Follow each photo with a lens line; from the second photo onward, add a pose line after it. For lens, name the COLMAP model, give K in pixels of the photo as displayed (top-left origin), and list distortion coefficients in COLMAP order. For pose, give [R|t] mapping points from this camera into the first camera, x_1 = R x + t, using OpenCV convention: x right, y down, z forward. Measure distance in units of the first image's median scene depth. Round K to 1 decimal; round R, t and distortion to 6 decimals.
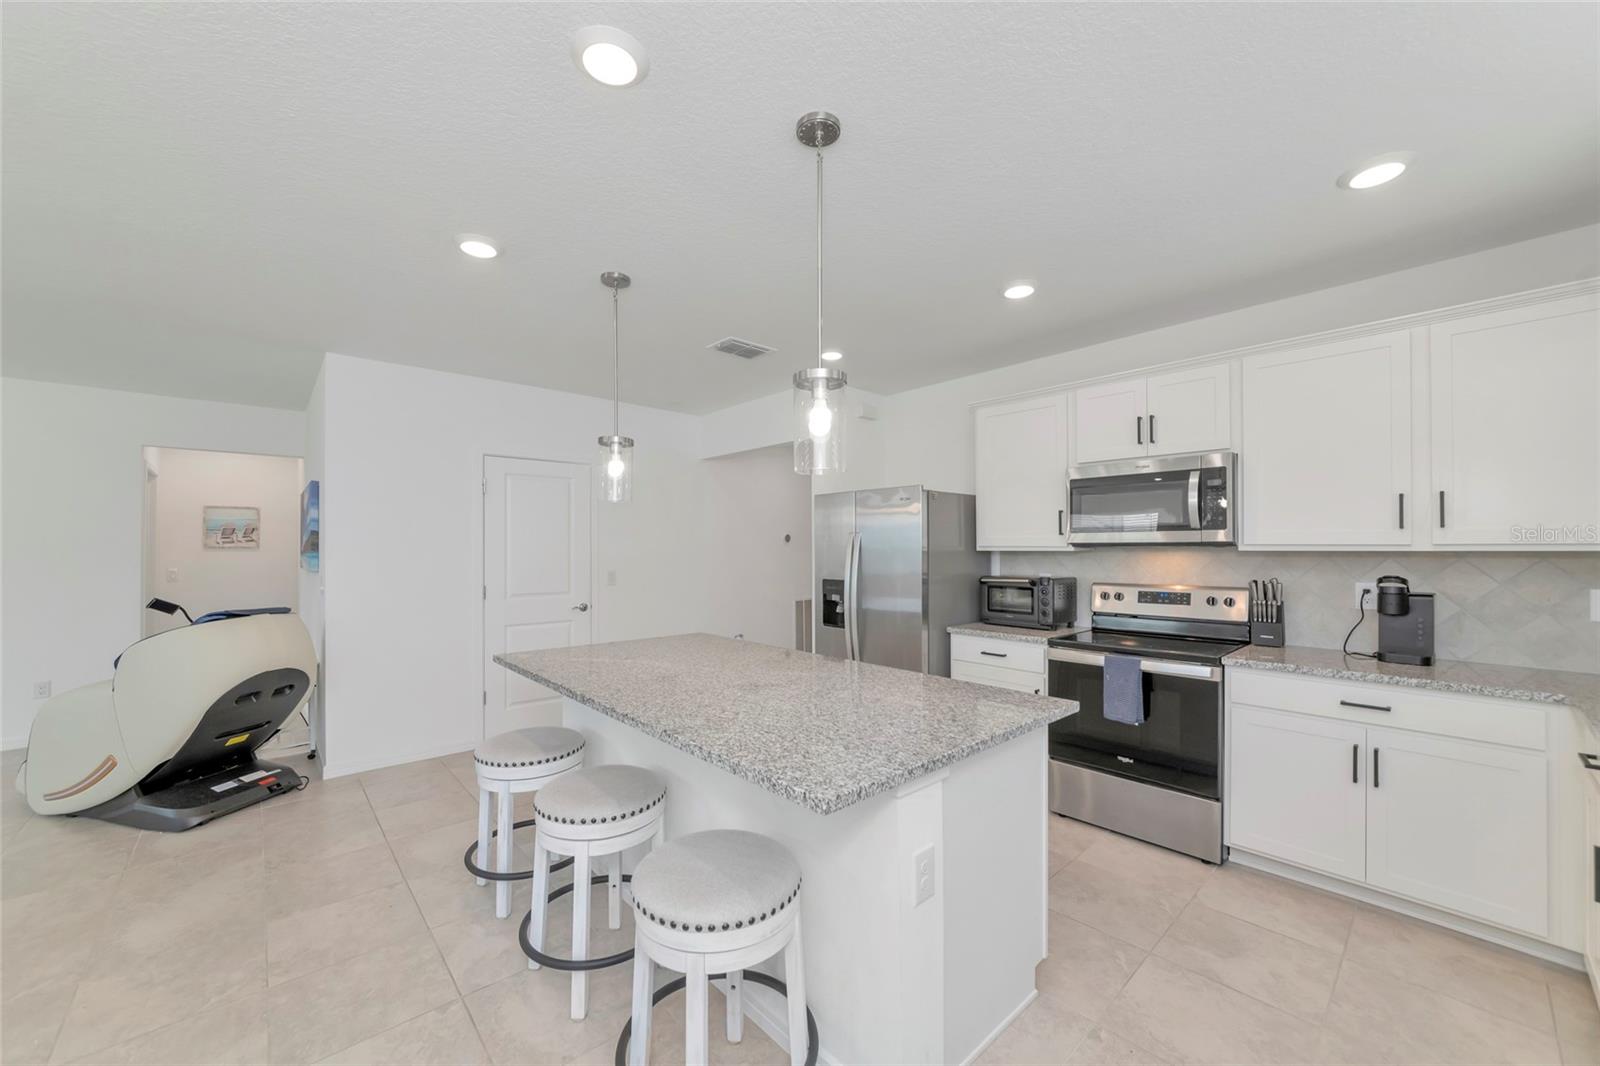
lens RADIAL K [[610.1, 0, 794.2], [0, 610.1, 543.1], [0, 0, 1]] dist [-0.005480, 0.000191]
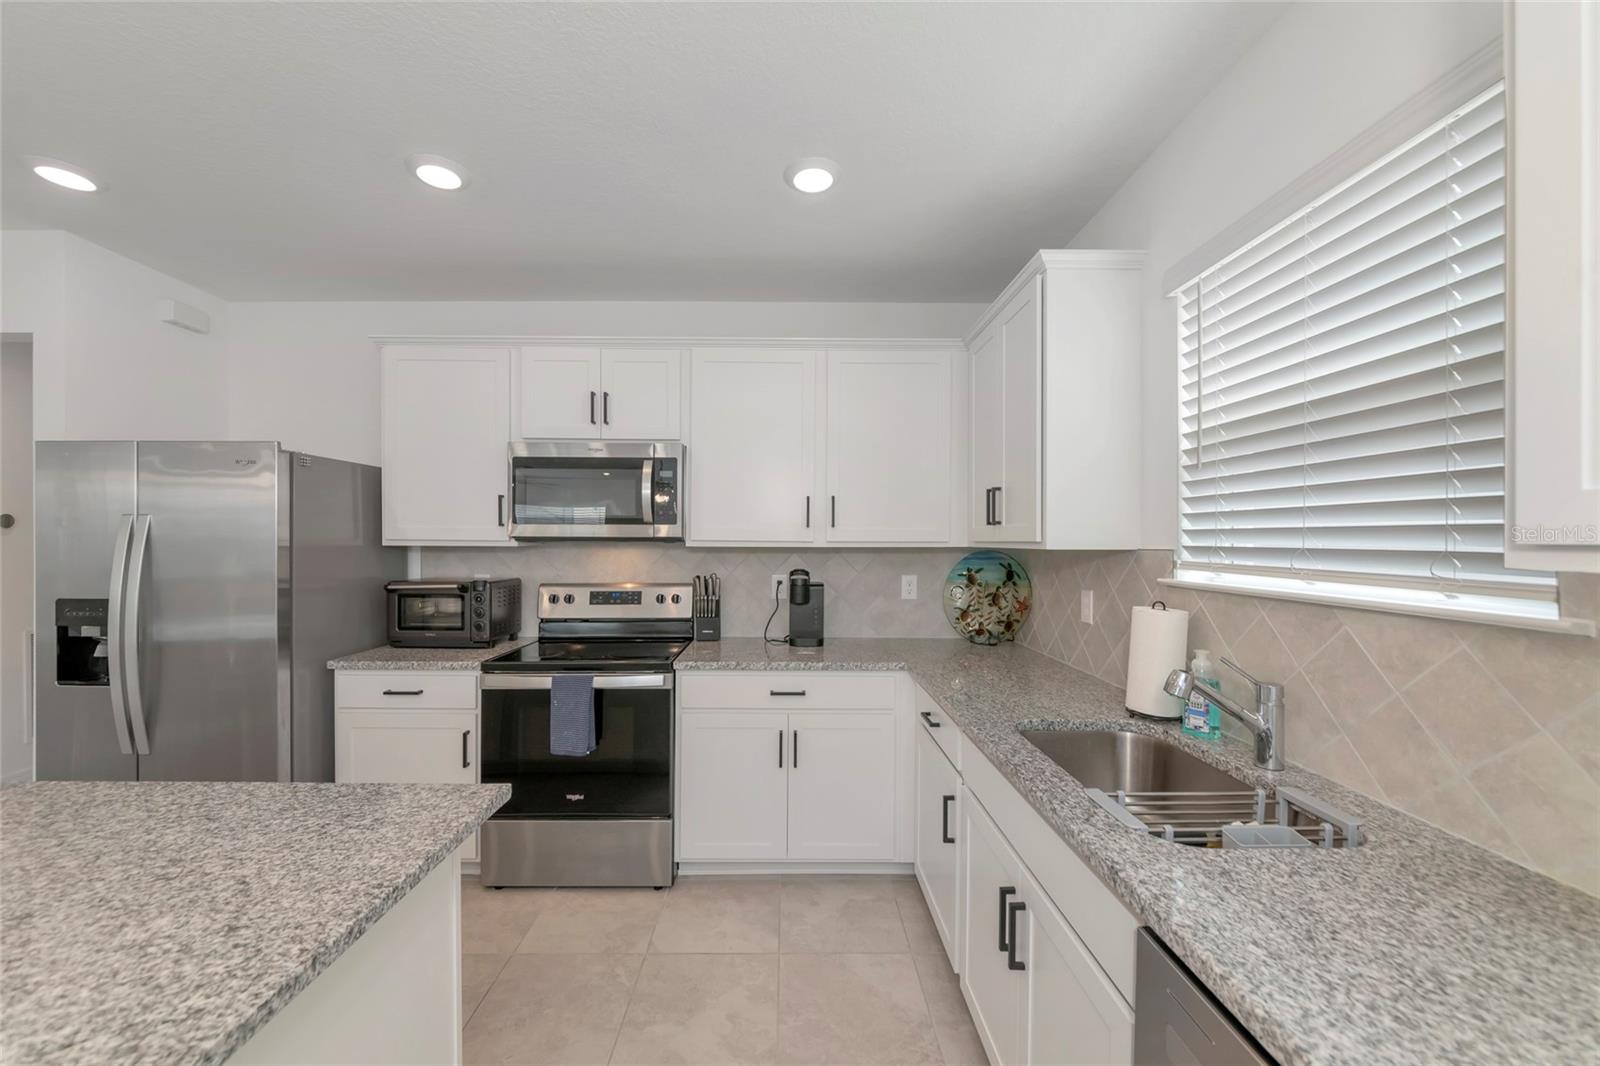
lens RADIAL K [[610.1, 0, 794.2], [0, 610.1, 543.1], [0, 0, 1]] dist [-0.005480, 0.000191]
pose [[0.664650, -0.000769, 0.747154, 0.109490], [-0.010756, 0.999886, 0.010598, -0.004634], [-0.747077, -0.015080, 0.664566, 0.207670]]
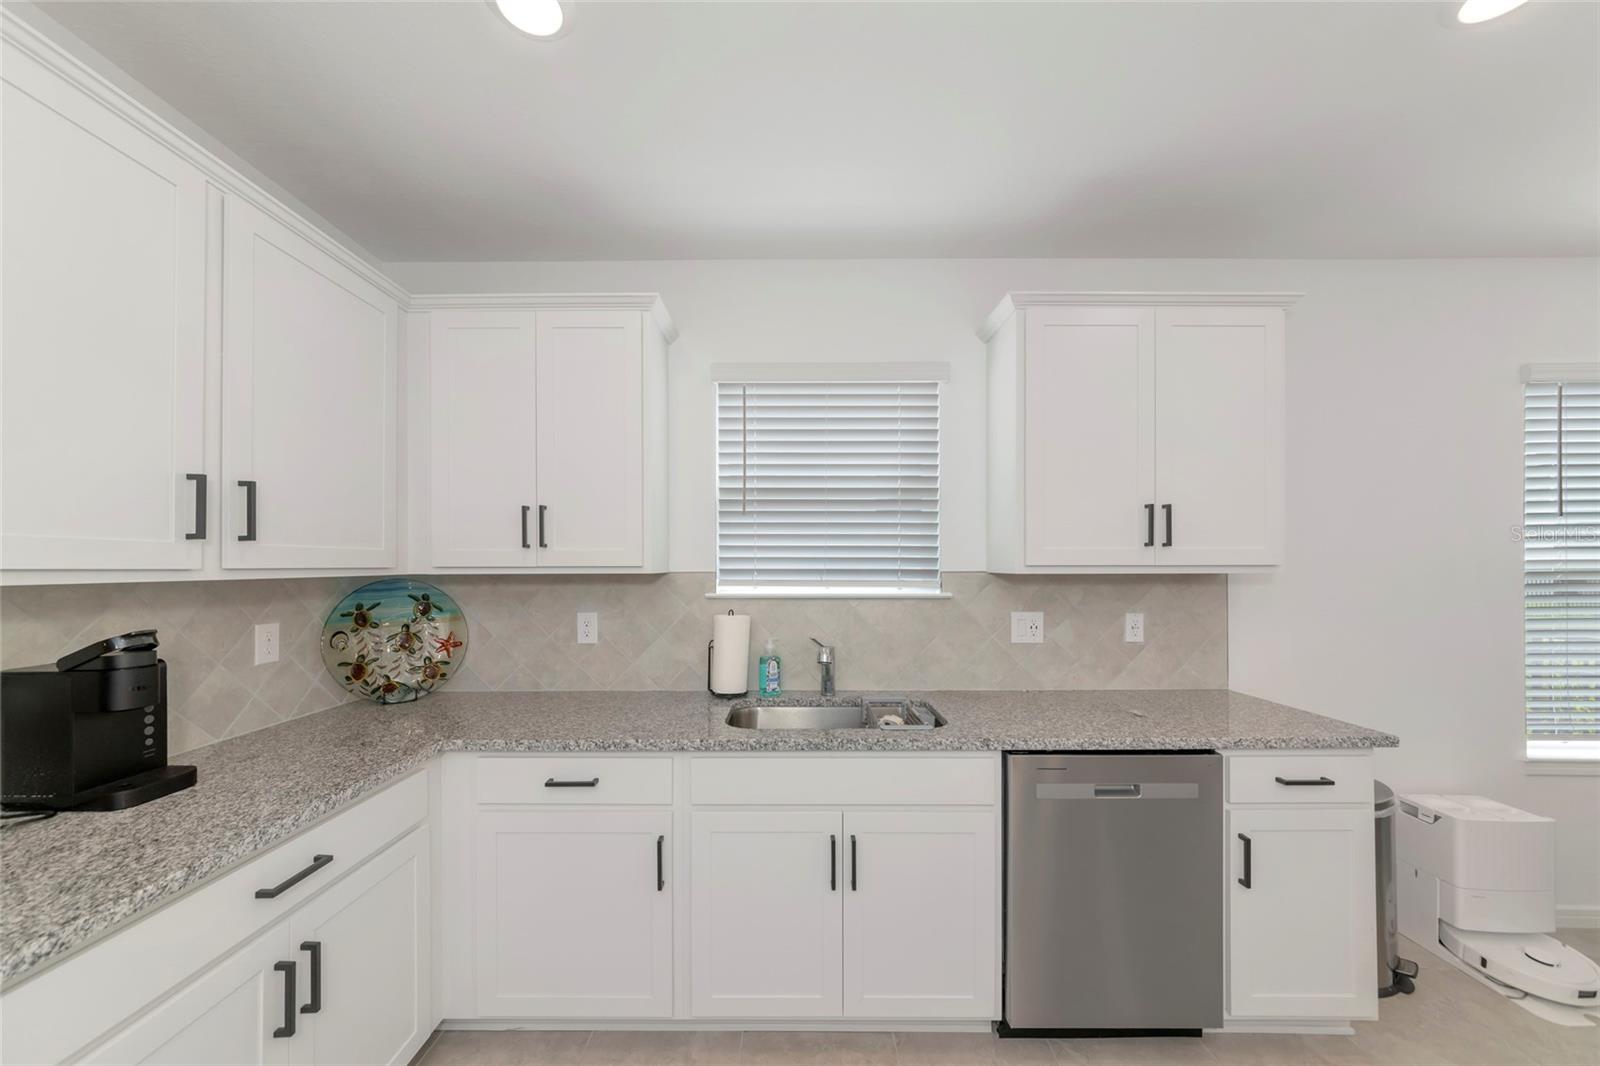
lens RADIAL K [[571.2, 0, 791.4], [0, 571.2, 564.7], [0, 0, 1]] dist [-0.000757, 0.000005]
pose [[-0.738156, 0.002211, 0.674627, 0.212155], [-0.004820, 0.999952, -0.008552, 0.000411], [-0.674613, -0.009565, -0.738110, 0.790645]]
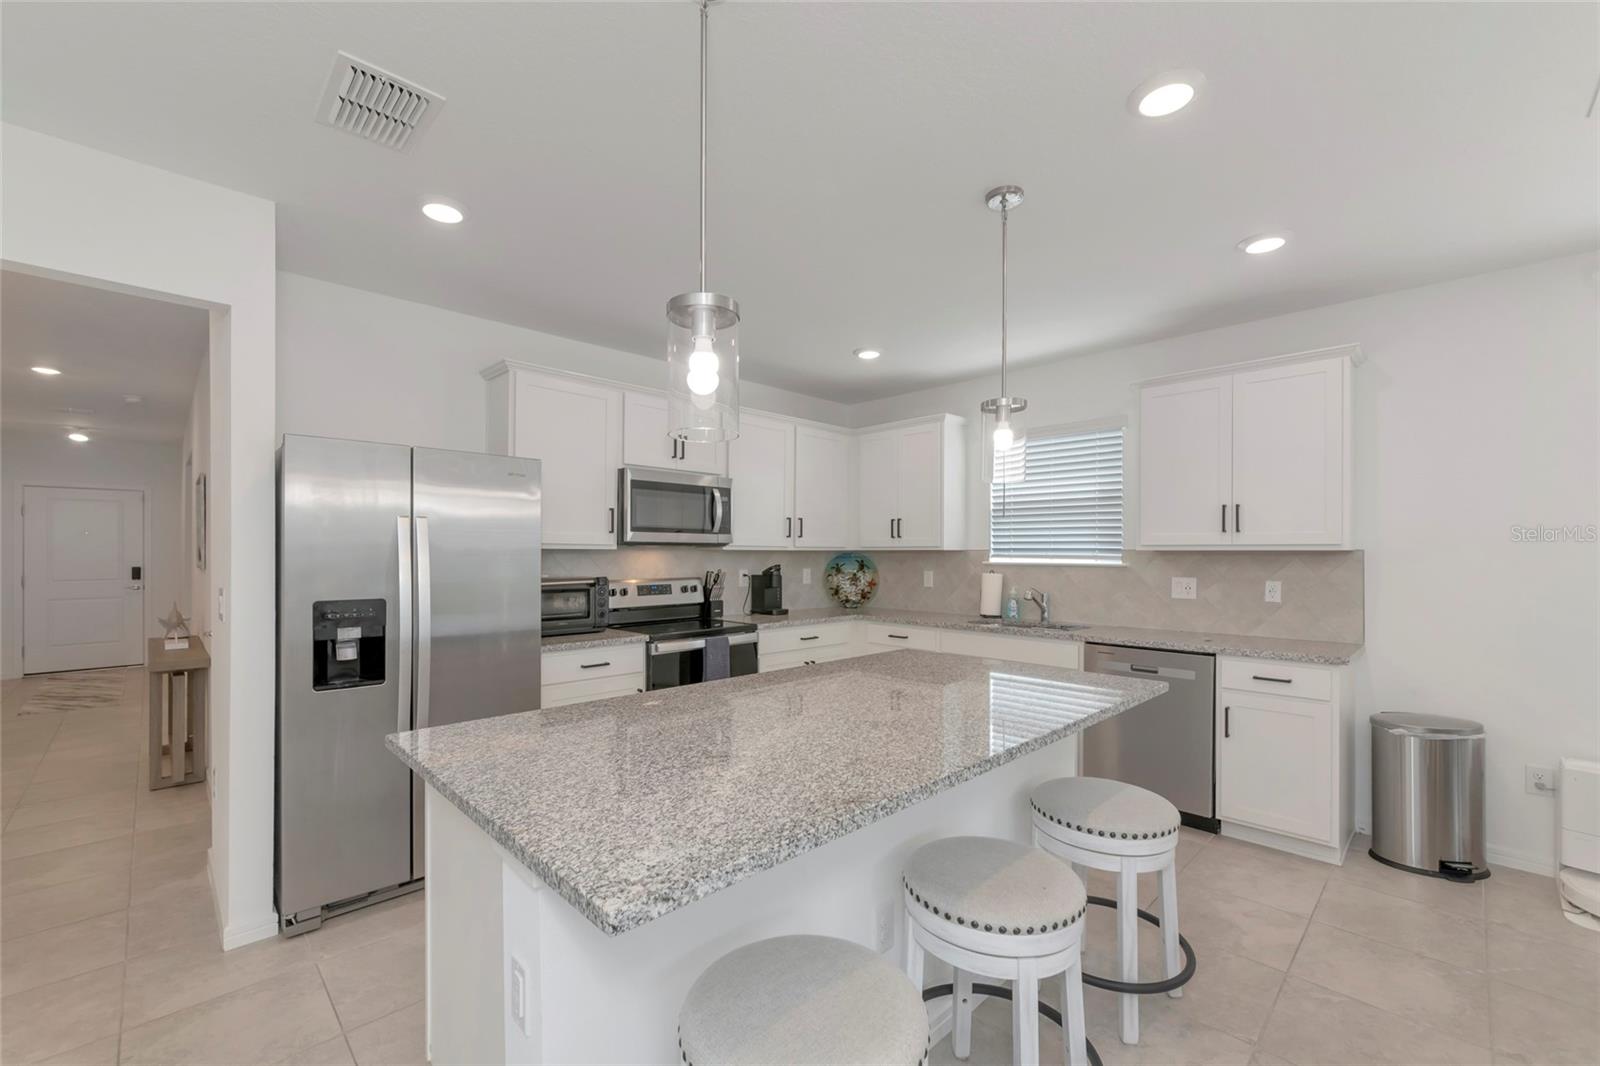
lens RADIAL K [[656.7, 0, 792.7], [0, 656.7, 551.0], [0, 0, 1]] dist [-0.001512, -0.000007]
pose [[-0.038530, 0.002295, 0.999255, -0.704541], [-0.012243, 0.999921, -0.002769, 0.016112], [-0.999182, -0.012340, -0.038499, 0.825096]]
